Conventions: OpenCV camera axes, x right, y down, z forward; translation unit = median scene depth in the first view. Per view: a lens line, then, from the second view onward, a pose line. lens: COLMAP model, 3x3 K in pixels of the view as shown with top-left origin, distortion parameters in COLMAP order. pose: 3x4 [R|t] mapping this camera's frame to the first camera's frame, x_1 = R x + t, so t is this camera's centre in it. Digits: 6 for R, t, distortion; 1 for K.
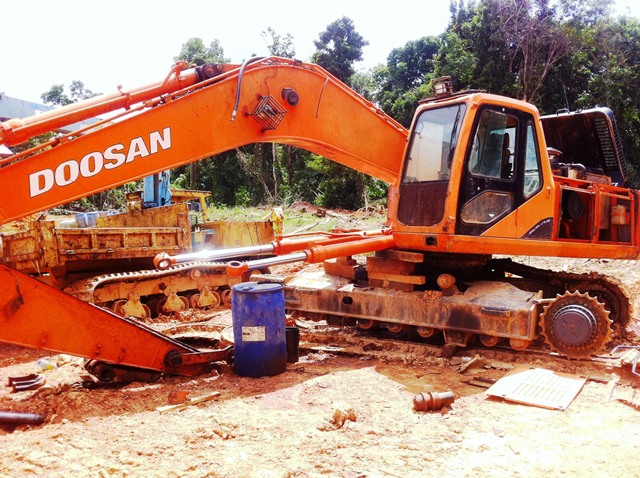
lens RADIAL K [[618.7, 0, 319.6], [0, 618.7, 212.7], [0, 0, 1]] dist [0.077848, -0.263588]
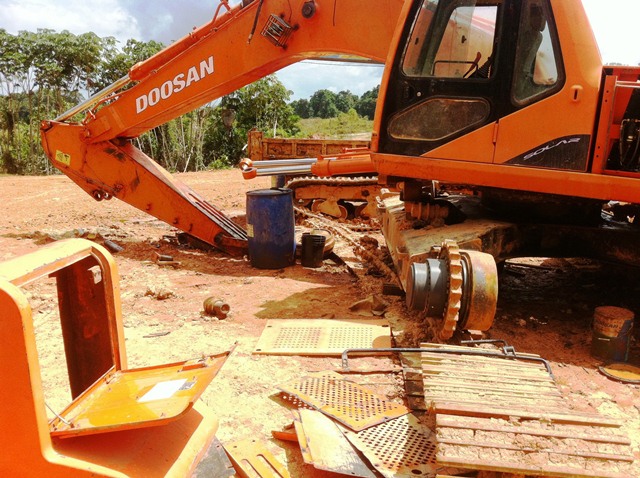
lens RADIAL K [[618.7, 0, 319.6], [0, 618.7, 212.7], [0, 0, 1]] dist [0.077848, -0.263588]
pose [[0.471006, 0.124621, -0.873283, 0.995649], [-0.008906, 0.990592, 0.136558, 0.002686], [0.882085, -0.056542, 0.467684, 0.588644]]
